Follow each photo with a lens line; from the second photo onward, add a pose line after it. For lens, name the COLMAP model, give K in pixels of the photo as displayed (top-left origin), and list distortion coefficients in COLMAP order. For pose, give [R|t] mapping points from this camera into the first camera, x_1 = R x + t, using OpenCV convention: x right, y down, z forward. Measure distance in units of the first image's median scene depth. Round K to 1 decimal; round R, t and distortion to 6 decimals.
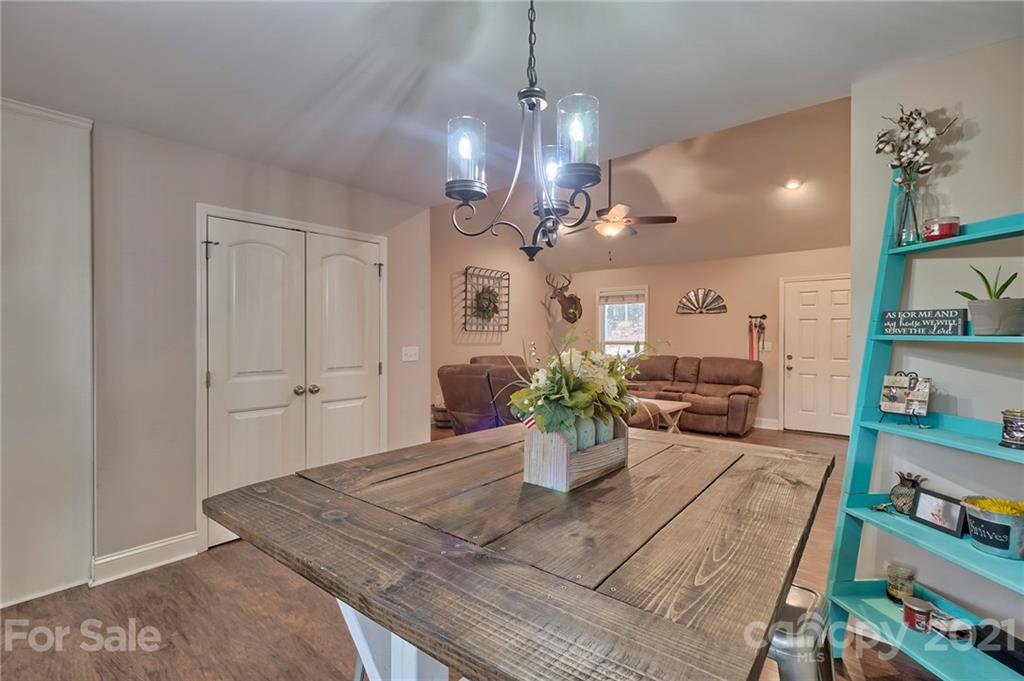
lens RADIAL K [[486.0, 0, 505.1], [0, 486.0, 329.7], [0, 0, 1]] dist [0.003971, -0.001412]
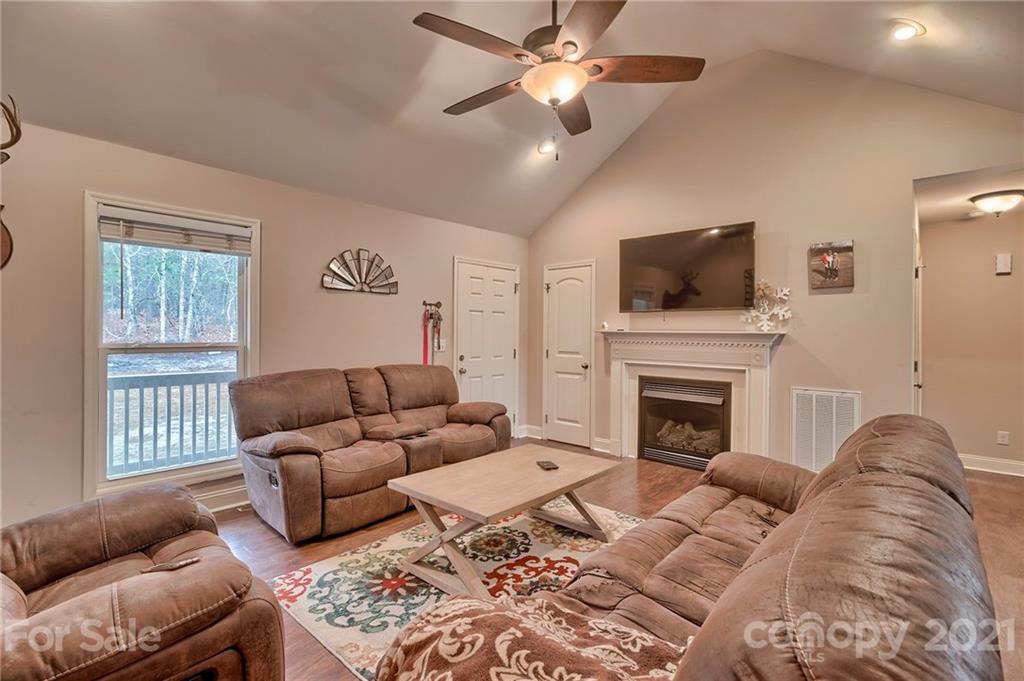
lens RADIAL K [[486.0, 0, 517.6], [0, 486.0, 331.0], [0, 0, 1]] dist [0.003971, -0.001412]
pose [[0.010299, -0.003601, 0.999940, -0.178708], [-0.019316, 0.999806, 0.003799, 0.007402], [-0.999760, -0.019354, 0.010227, 0.824692]]
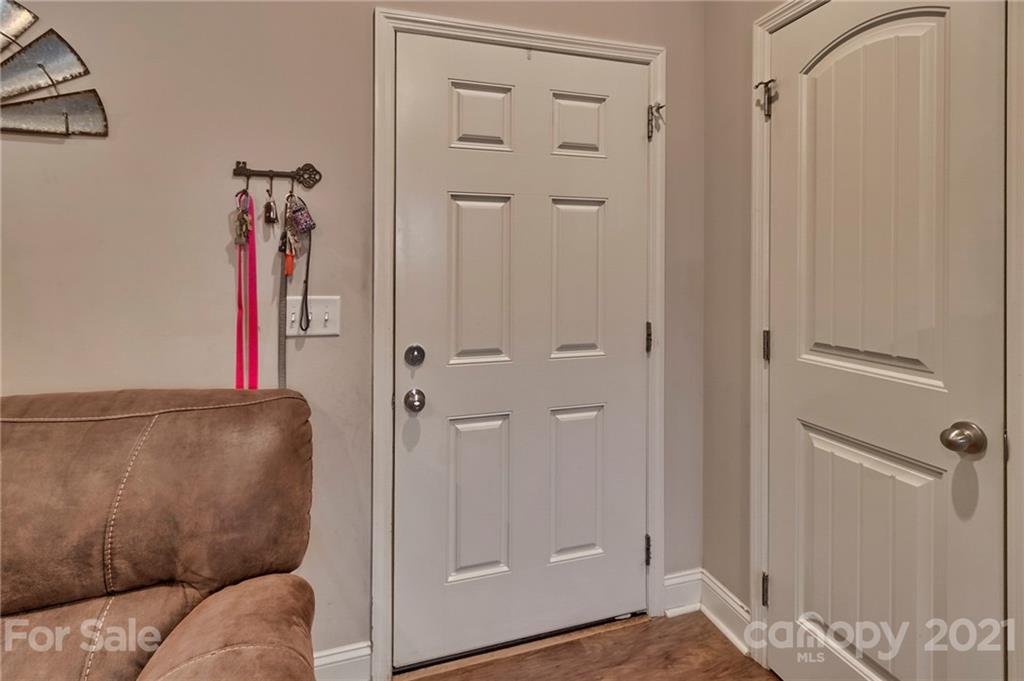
lens RADIAL K [[486.0, 0, 510.3], [0, 486.0, 266.5], [0, 0, 1]] dist [0.003971, -0.001412]
pose [[0.535869, -0.008056, 0.844263, 0.377055], [-0.007422, 0.999871, 0.014252, 0.009289], [-0.844268, -0.013903, 0.535740, 0.765023]]
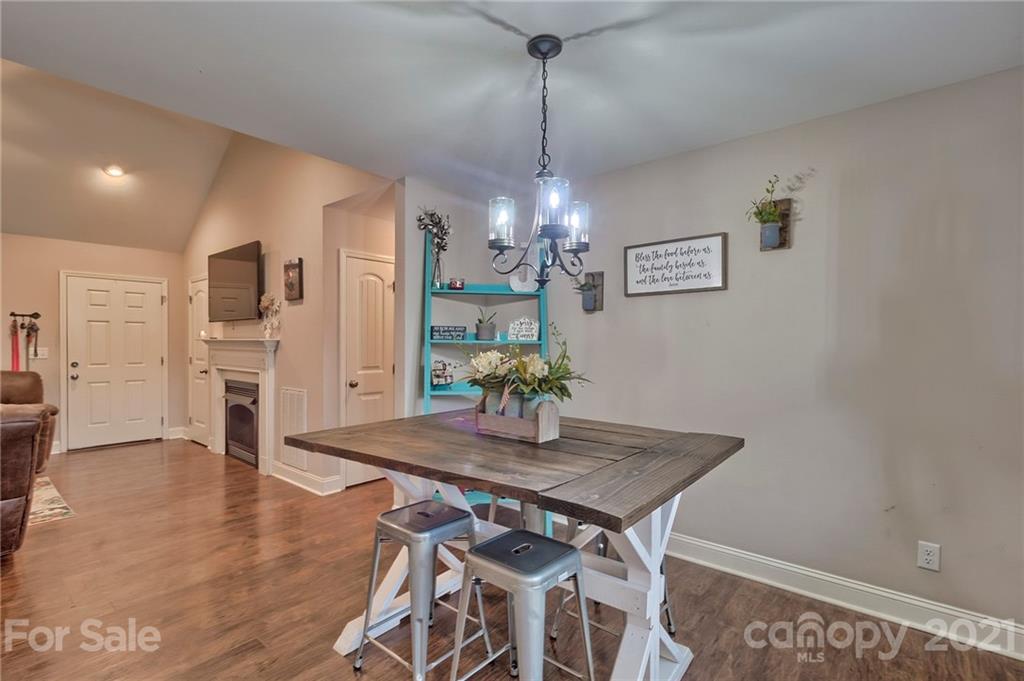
lens RADIAL K [[486.0, 0, 525.4], [0, 486.0, 349.7], [0, 0, 1]] dist [0.003971, -0.001412]
pose [[-0.026027, -0.015643, 0.999539, -0.265720], [-0.016067, 0.999755, 0.015228, 0.004139], [-0.999532, -0.015663, -0.026272, 0.211442]]
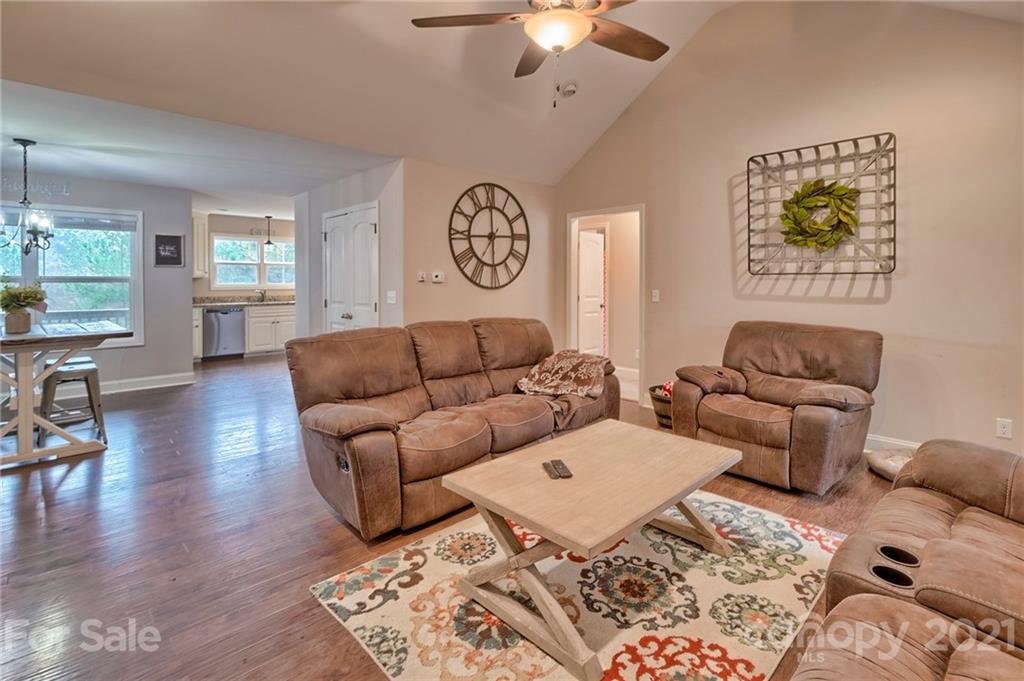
lens RADIAL K [[486.0, 0, 509.9], [0, 486.0, 284.4], [0, 0, 1]] dist [0.003971, -0.001412]
pose [[-0.101851, 0.007616, -0.994771, 0.519743], [0.010184, 0.999926, 0.006612, 0.008424], [0.994748, -0.009457, -0.101921, 0.804407]]
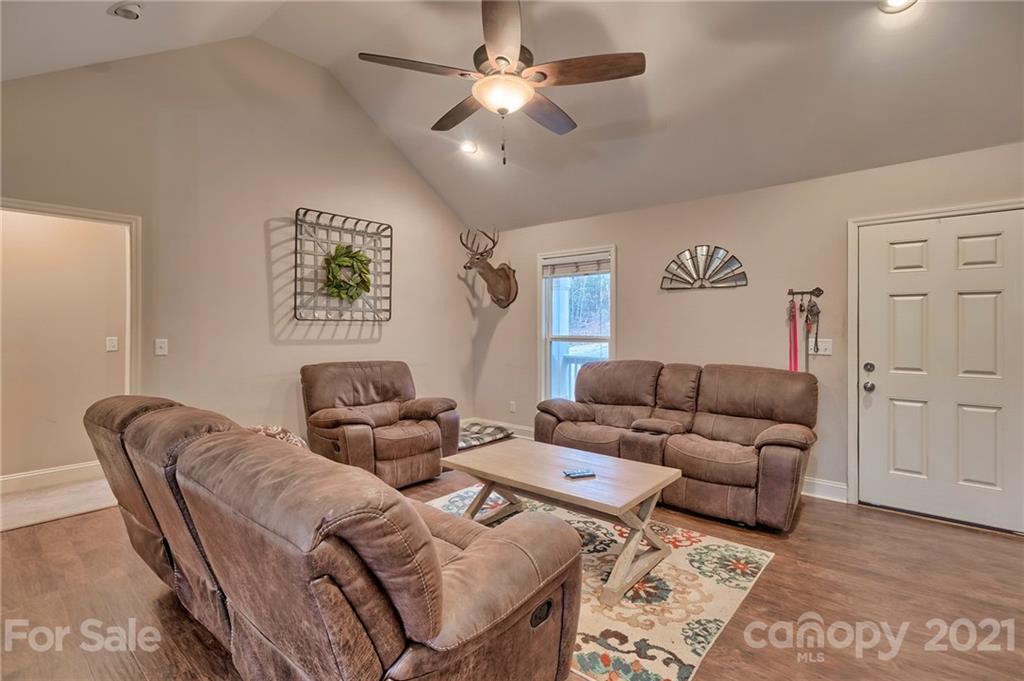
lens RADIAL K [[486.0, 0, 509.8], [0, 486.0, 319.8], [0, 0, 1]] dist [0.003971, -0.001412]
pose [[0.999983, -0.002086, 0.005415, 0.174781], [0.002112, 0.999986, -0.004788, 0.006189], [-0.005405, 0.004799, 0.999974, 0.432284]]
